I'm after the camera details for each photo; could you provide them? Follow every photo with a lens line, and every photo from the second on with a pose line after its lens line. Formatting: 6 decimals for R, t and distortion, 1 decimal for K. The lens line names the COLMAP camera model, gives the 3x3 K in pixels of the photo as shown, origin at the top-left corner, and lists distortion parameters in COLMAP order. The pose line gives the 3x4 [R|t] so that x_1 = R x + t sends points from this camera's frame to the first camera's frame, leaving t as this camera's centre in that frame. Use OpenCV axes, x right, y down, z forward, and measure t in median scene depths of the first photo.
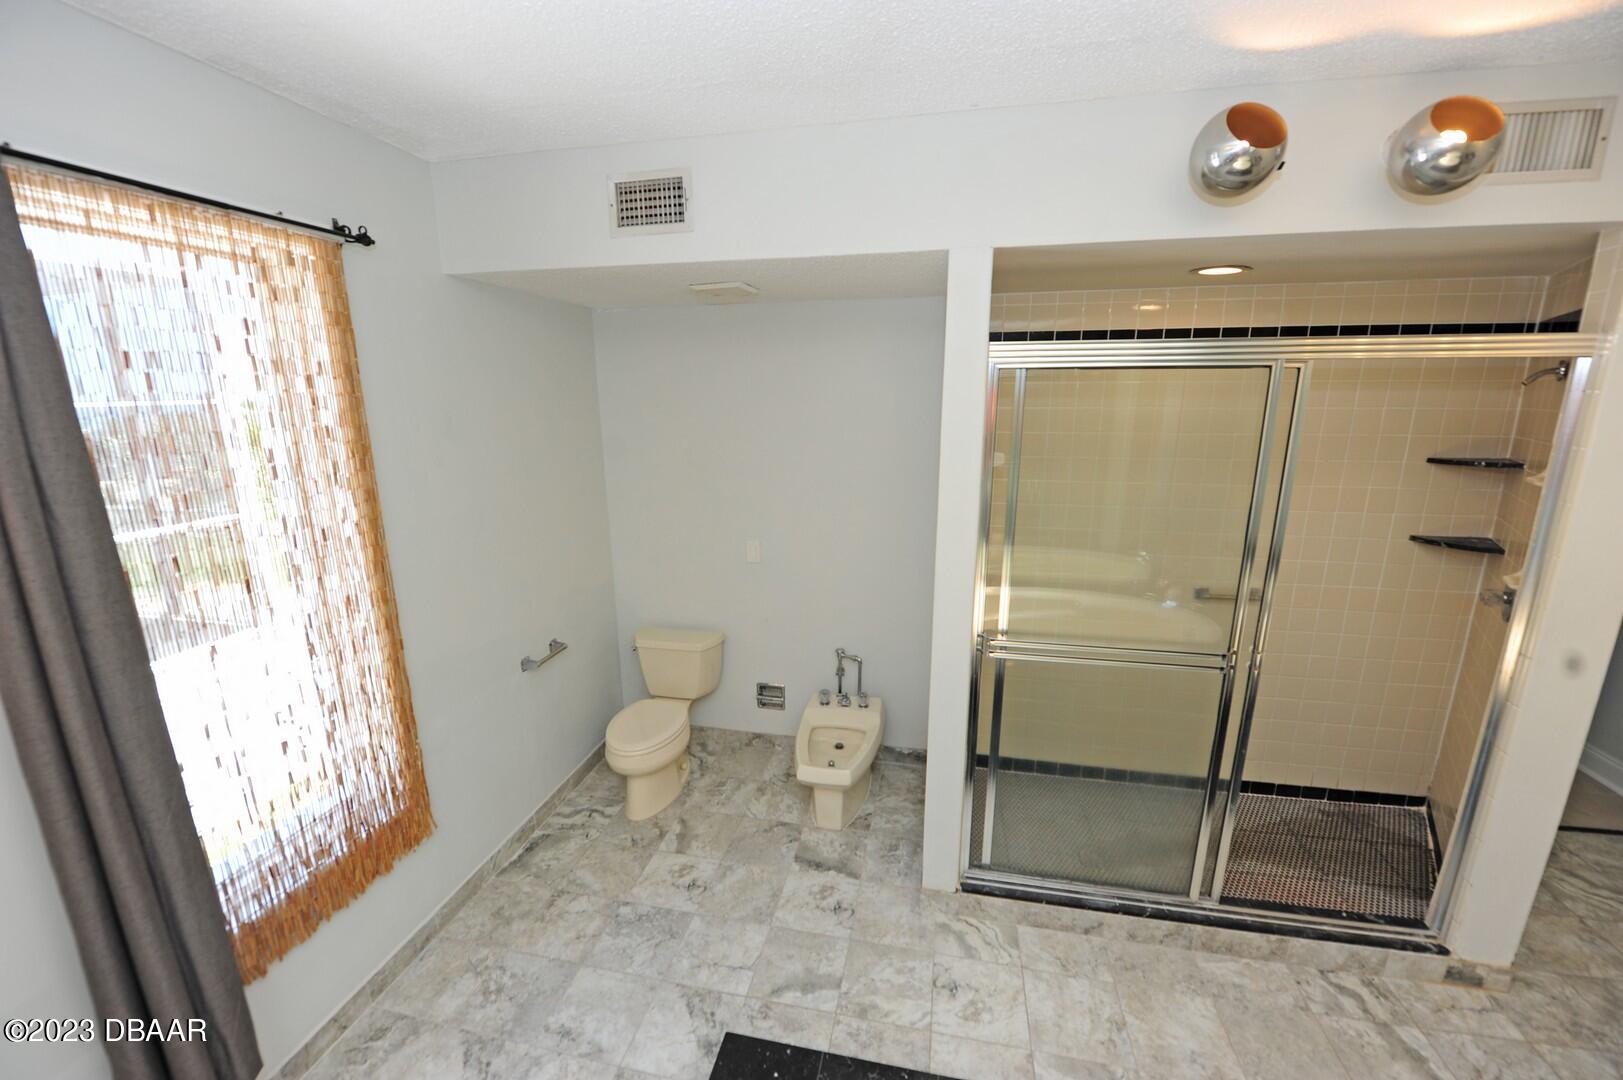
lens RADIAL K [[643.3, 0, 806.8], [0, 643.3, 548.8], [0, 0, 1]] dist [-0.014832, -0.002887]
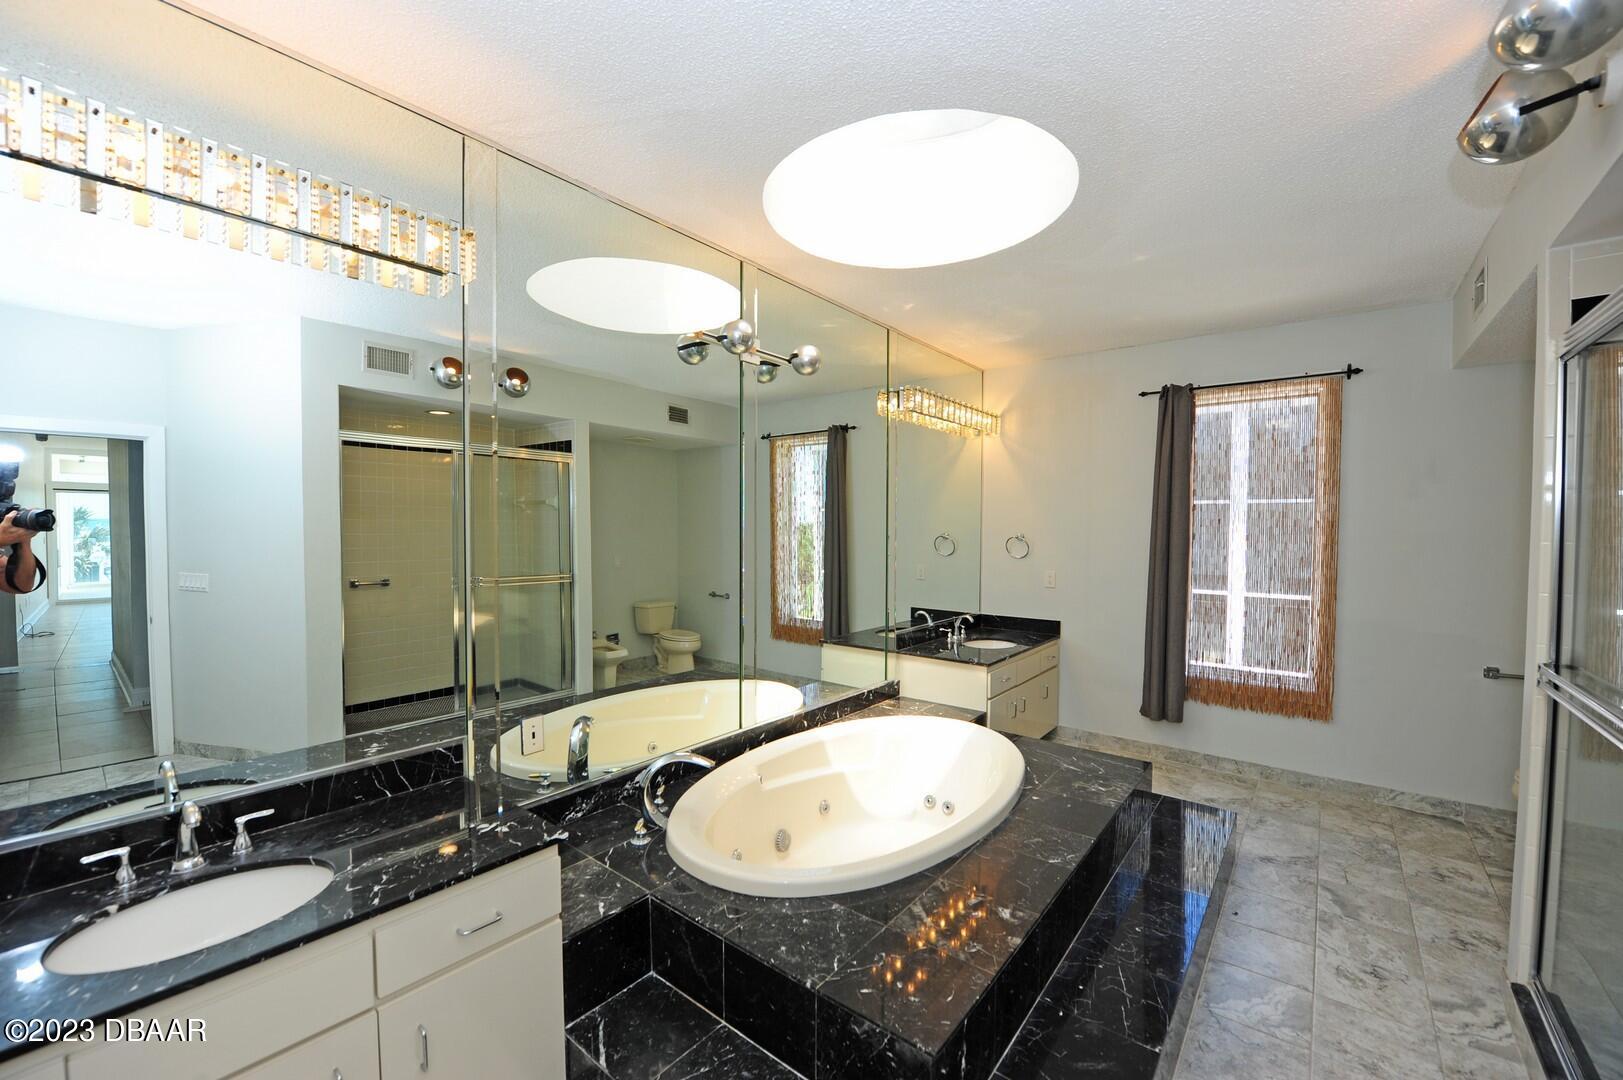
lens RADIAL K [[643.3, 0, 806.8], [0, 643.3, 548.8], [0, 0, 1]] dist [-0.014832, -0.002887]
pose [[-0.452253, 0.035416, -0.891186, 1.409129], [-0.213152, 0.965964, 0.146557, 0.075137], [0.866045, 0.256239, -0.429311, 0.440846]]
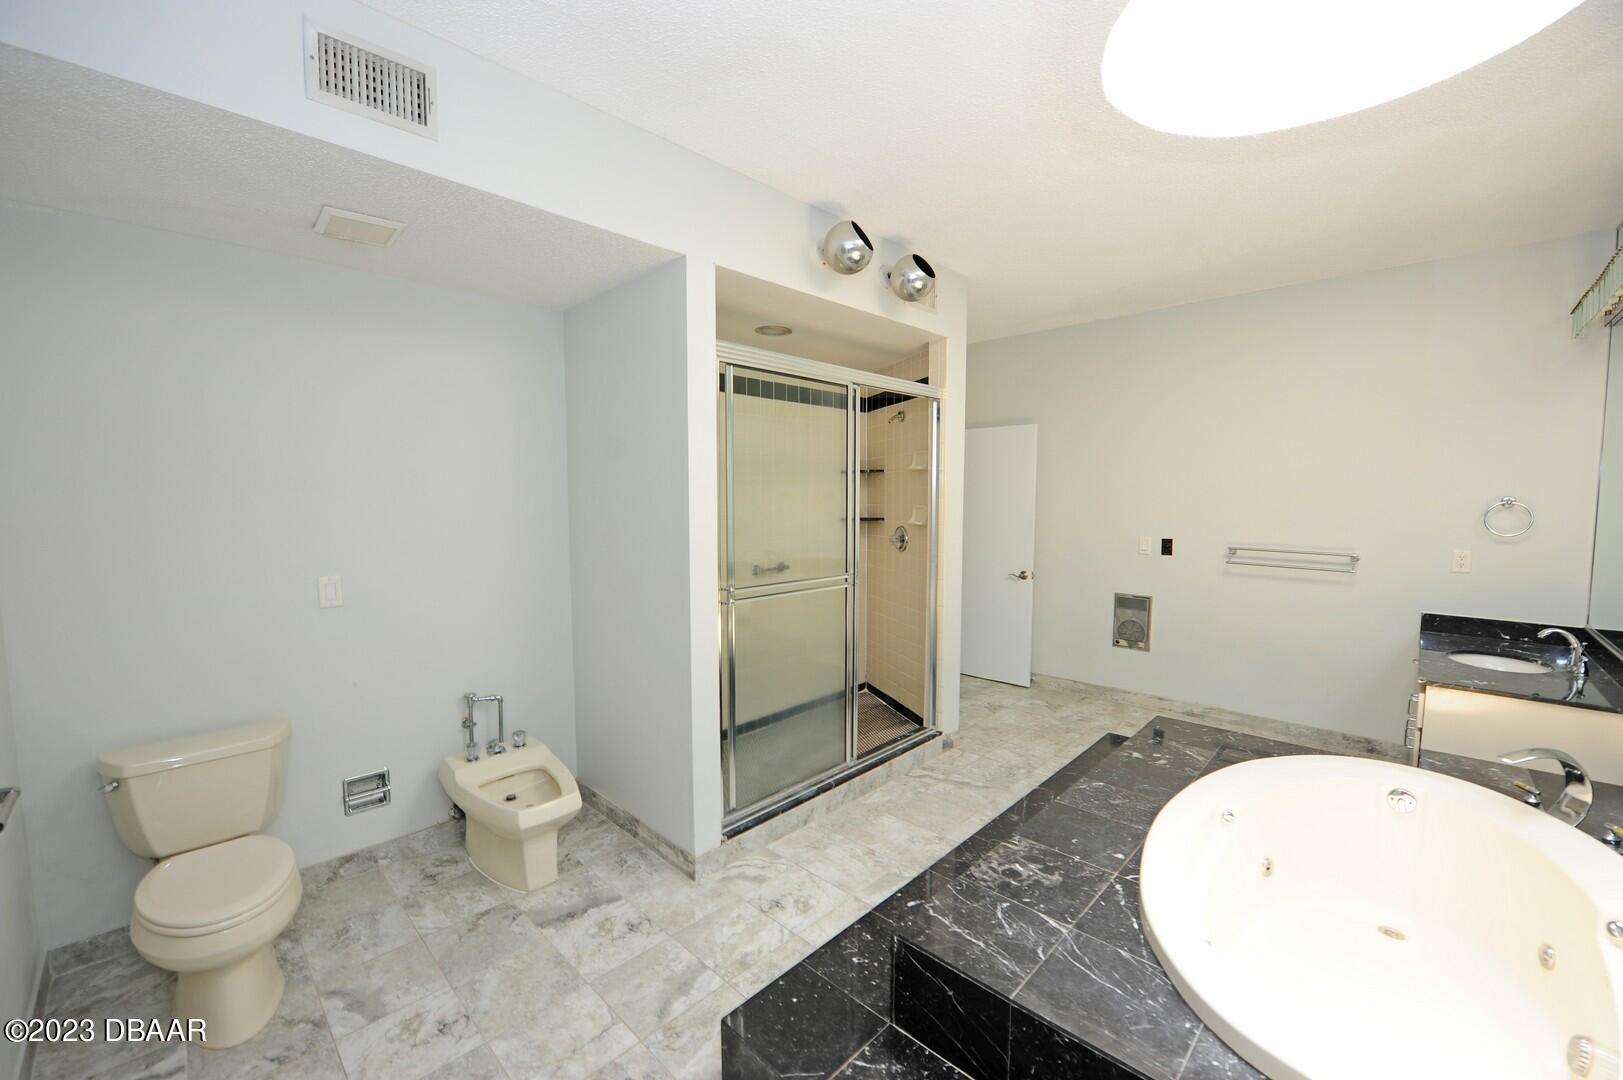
lens RADIAL K [[643.3, 0, 806.8], [0, 643.3, 548.8], [0, 0, 1]] dist [-0.014832, -0.002887]
pose [[0.530331, -0.063390, 0.845418, -0.593430], [0.196070, 0.979336, -0.049564, 0.146104], [-0.824807, 0.192046, 0.531801, 0.239294]]
